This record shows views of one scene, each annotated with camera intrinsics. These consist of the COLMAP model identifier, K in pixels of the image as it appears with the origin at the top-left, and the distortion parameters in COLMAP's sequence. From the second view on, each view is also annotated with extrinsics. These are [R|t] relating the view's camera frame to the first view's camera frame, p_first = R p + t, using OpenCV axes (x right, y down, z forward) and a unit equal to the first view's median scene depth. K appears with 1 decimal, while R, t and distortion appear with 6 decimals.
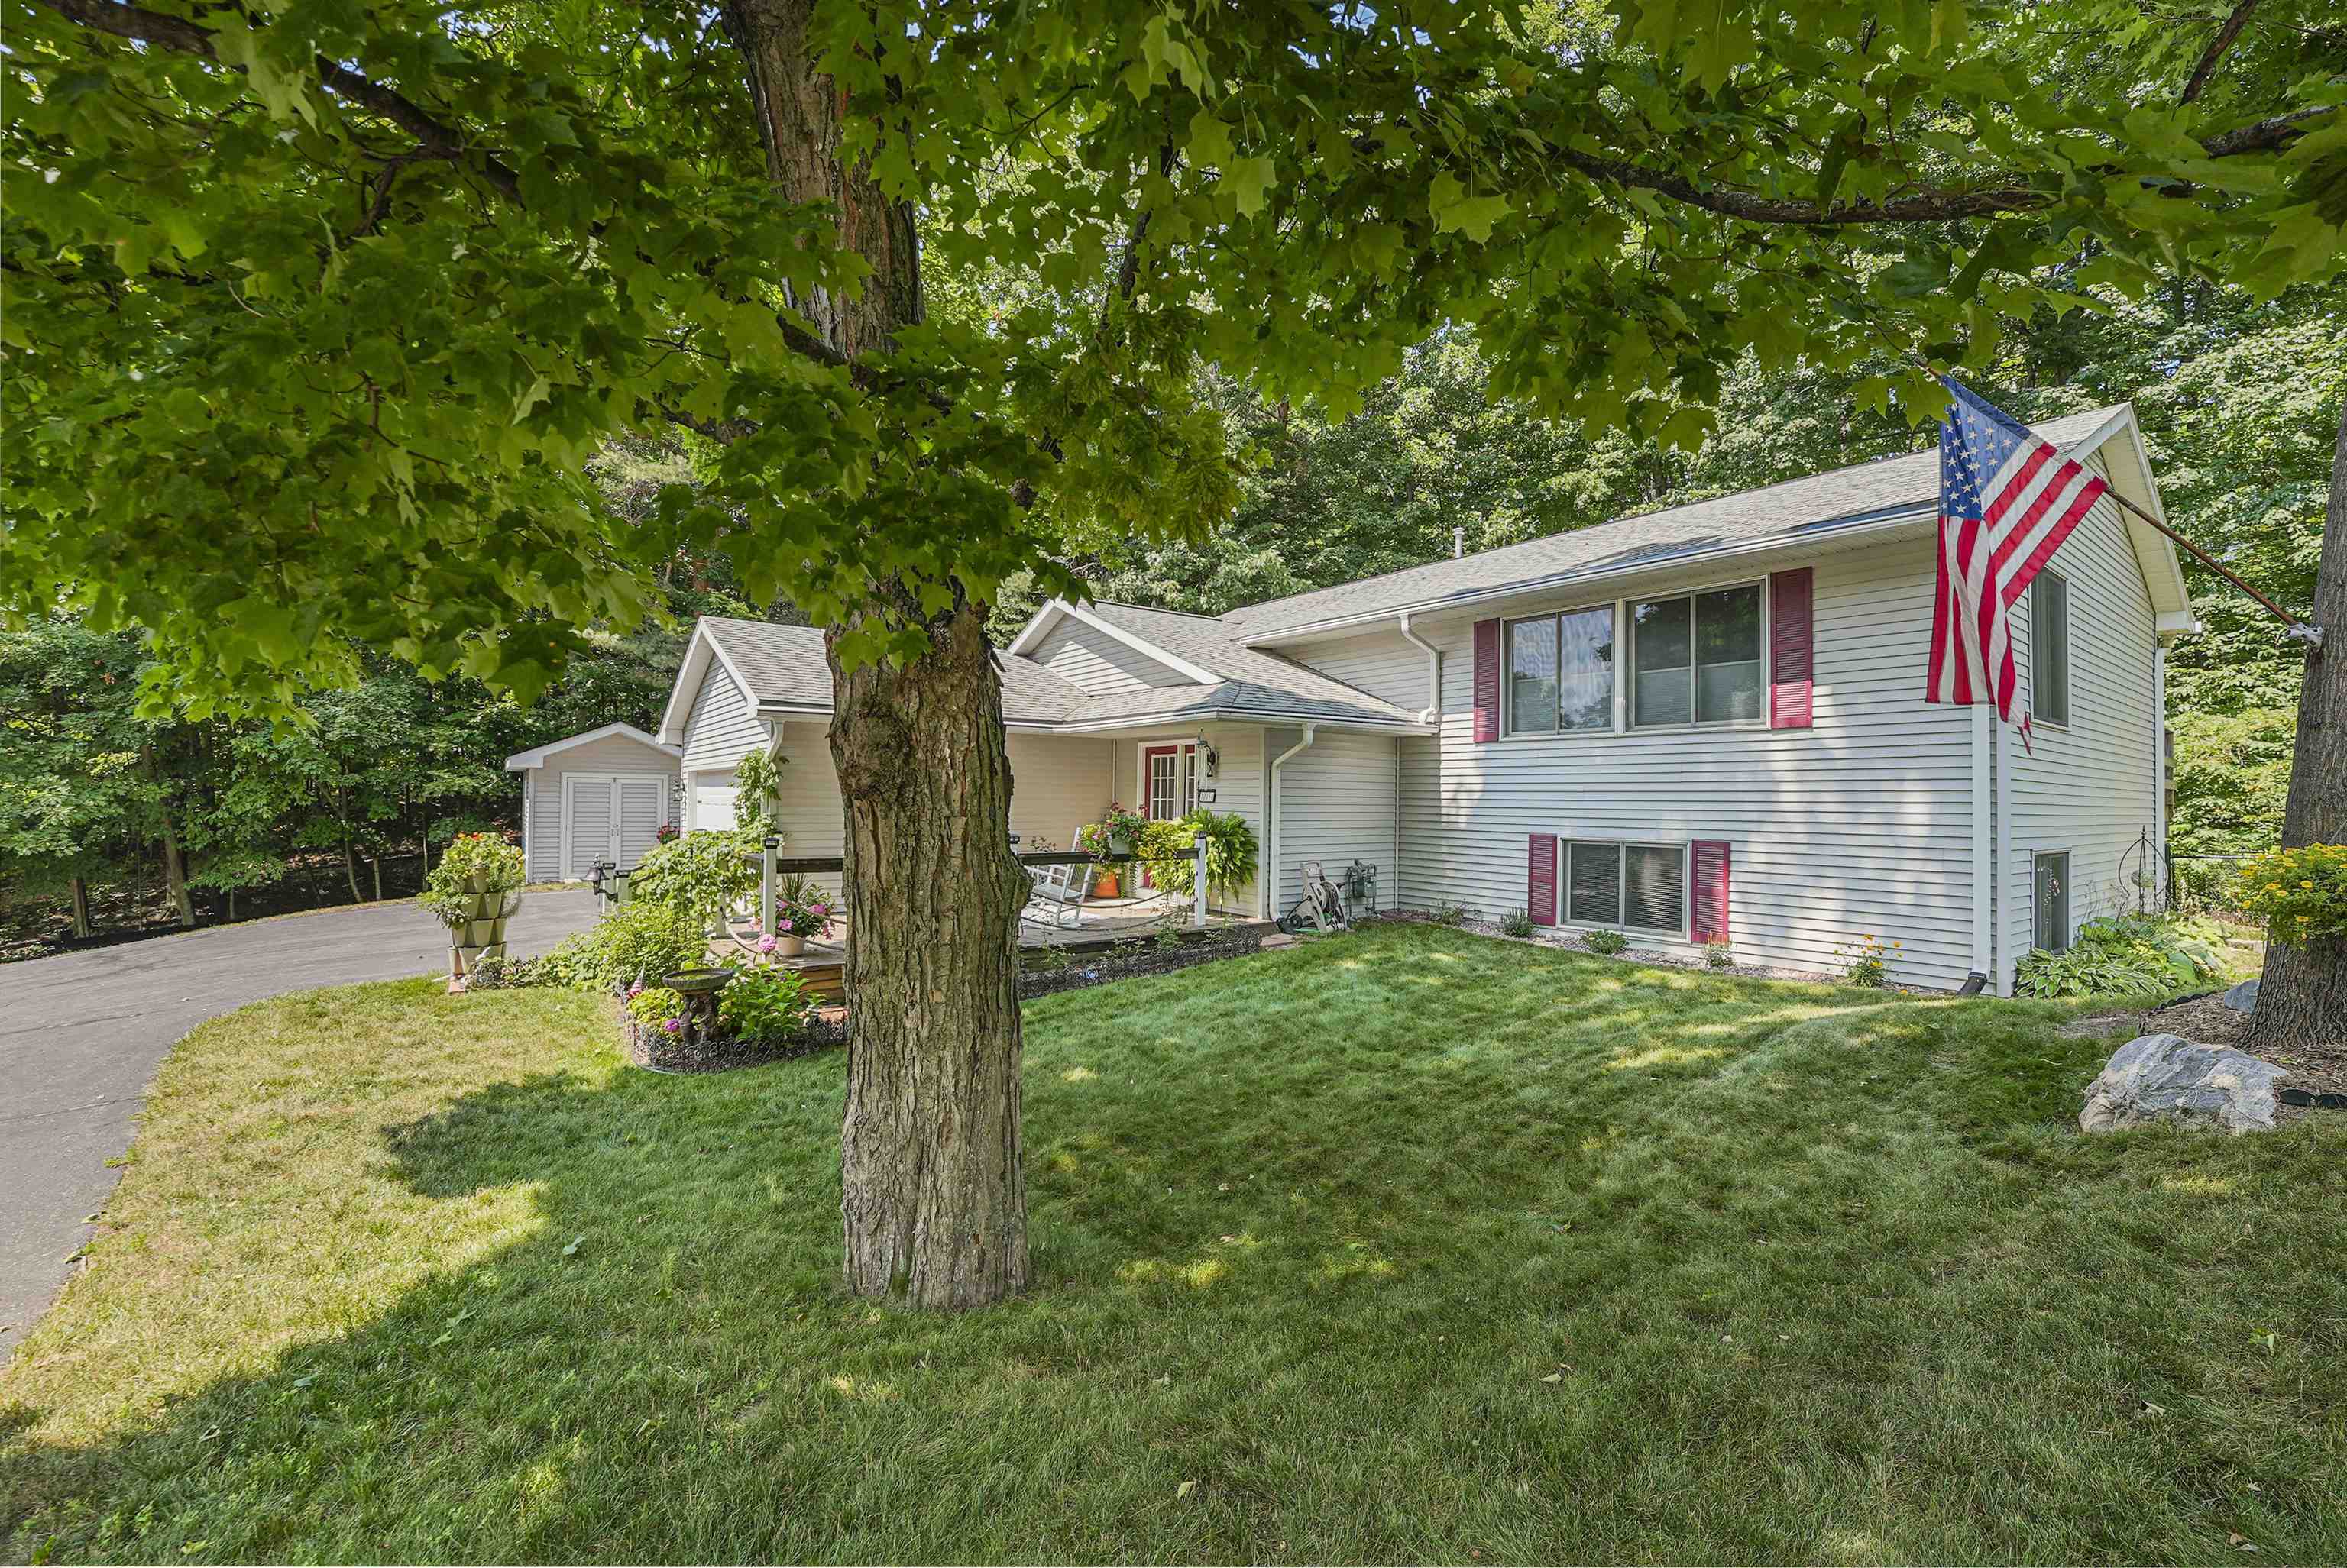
lens RADIAL K [[977.5, 0, 1173.5], [0, 977.5, 784.0], [0, 0, 1]] dist [-0.019082, -0.000005]
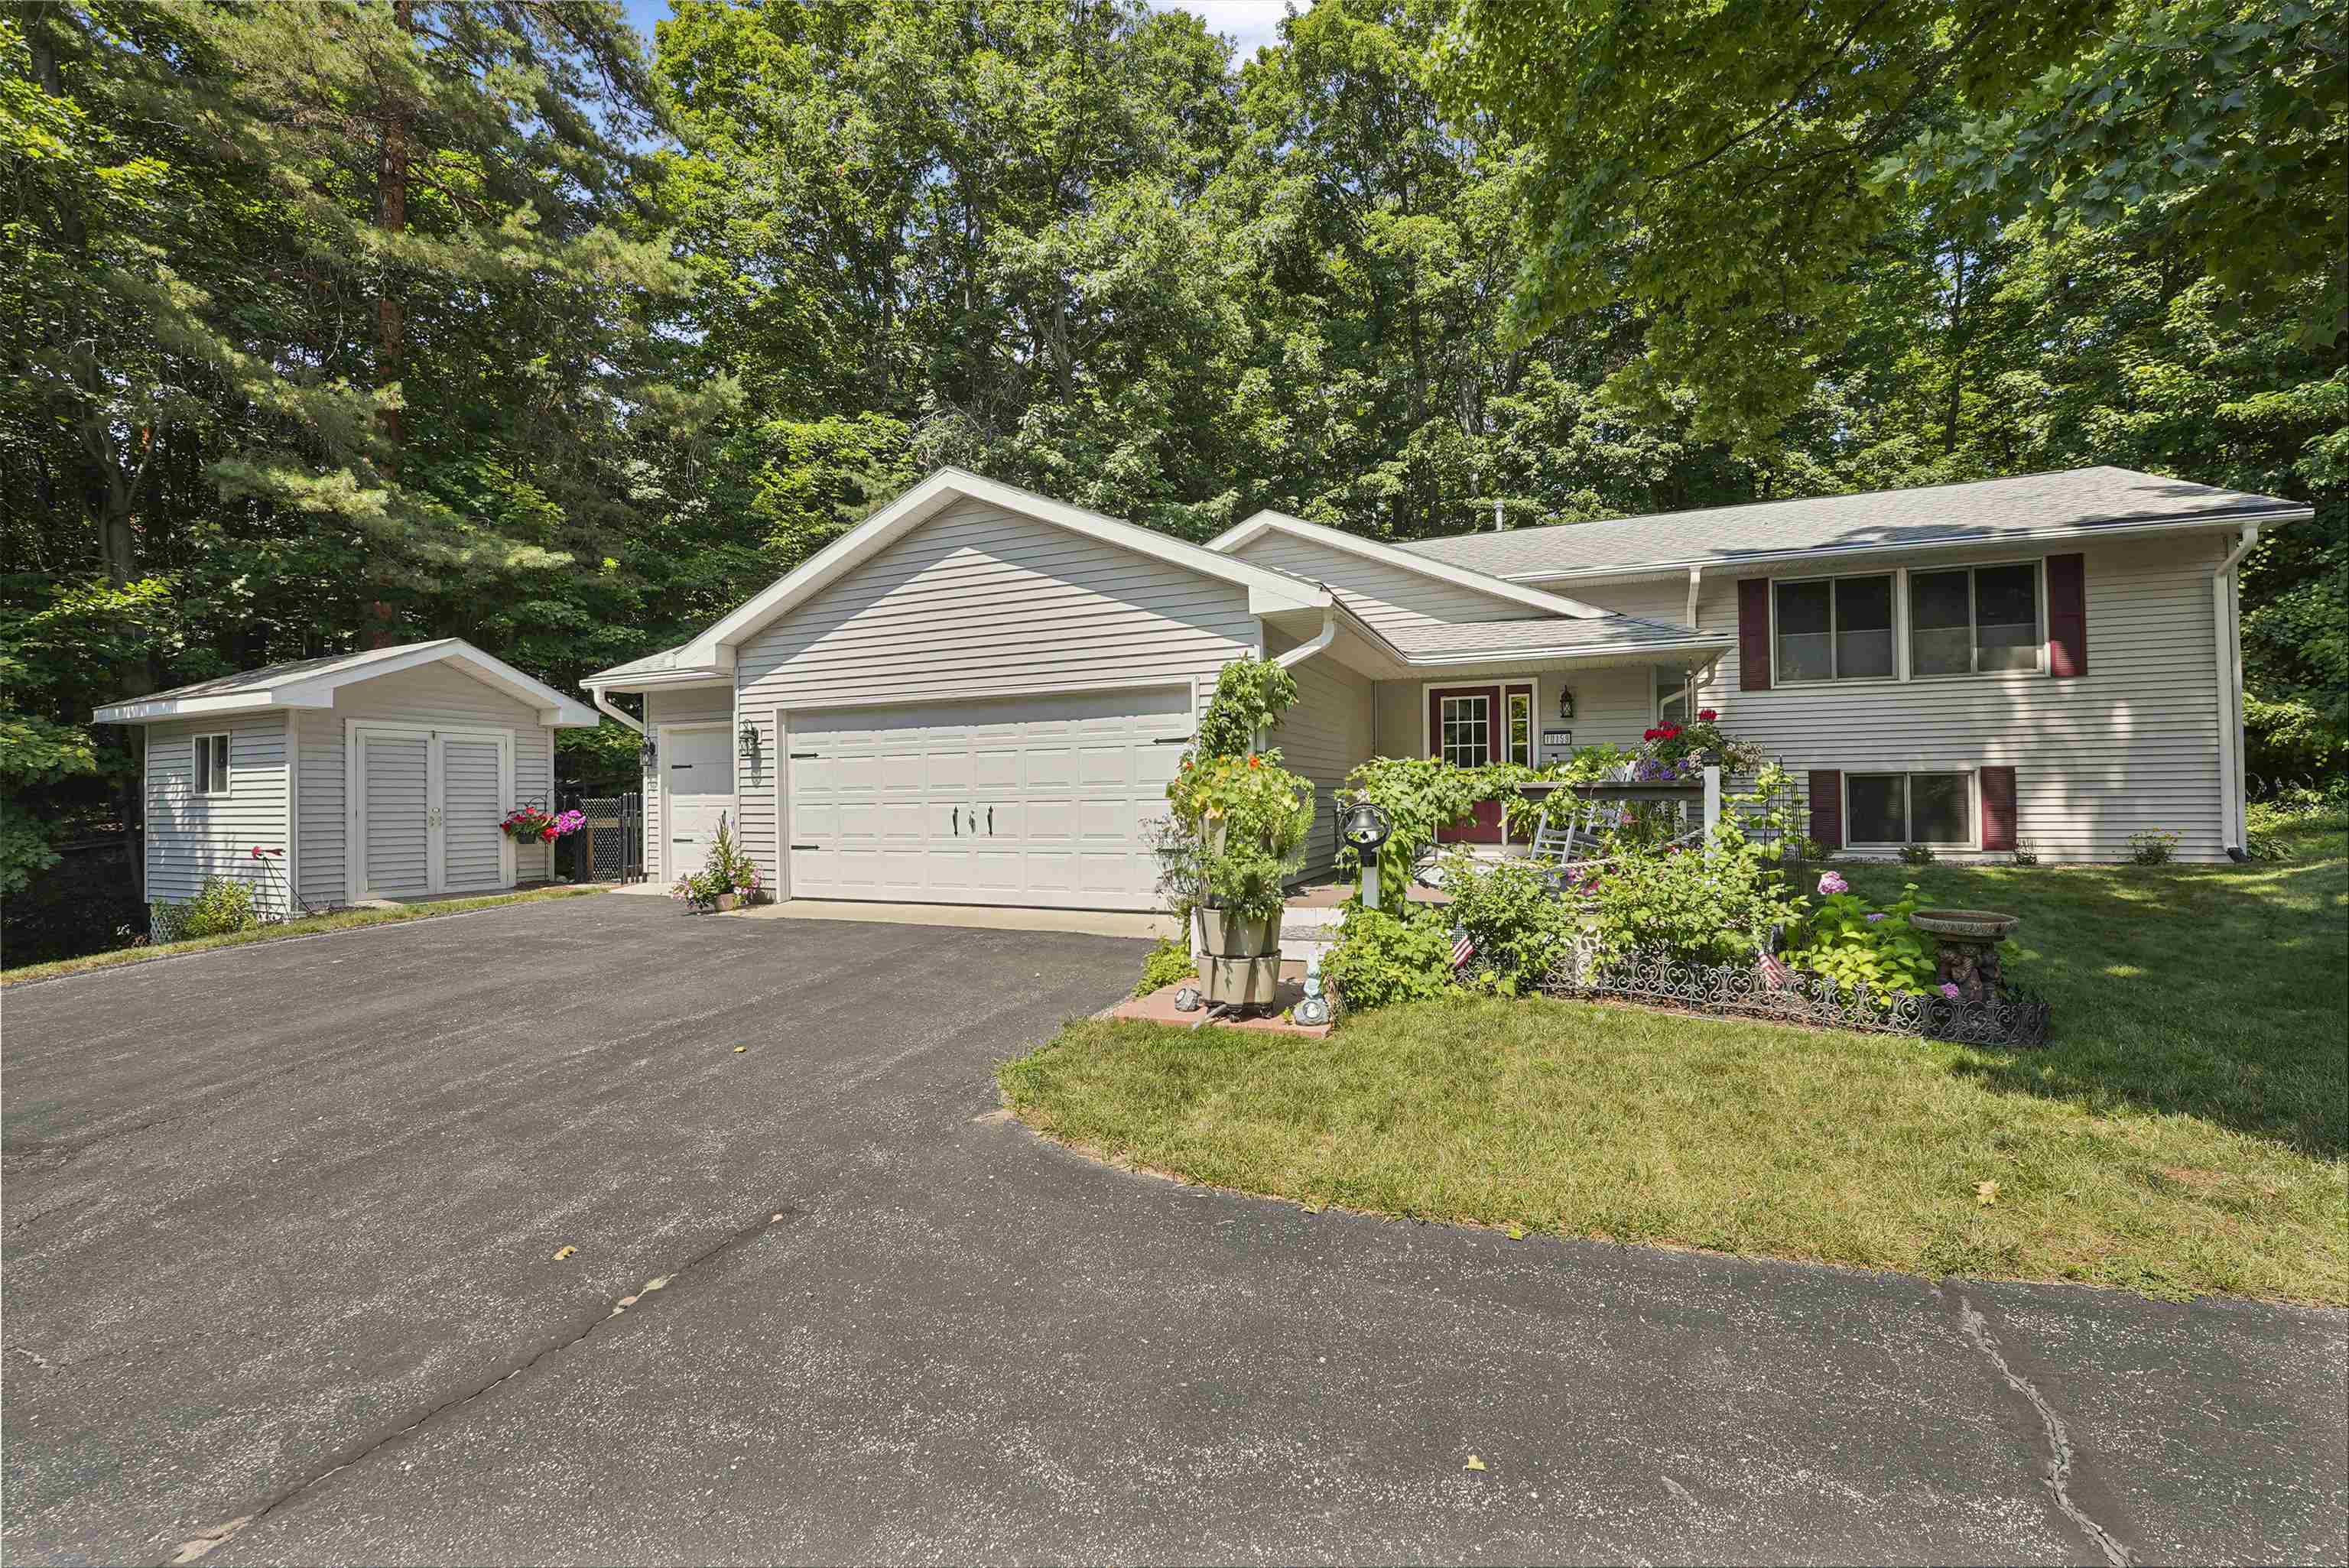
lens RADIAL K [[978.4, 0, 1174.5], [0, 978.4, 784.0], [0, 0, 1]] dist [-0.019082, -0.000005]
pose [[0.874775, -0.011956, 0.484382, -0.819448], [0.009542, 0.999927, 0.007448, 0.051118], [-0.484436, -0.001893, 0.874825, 0.361722]]
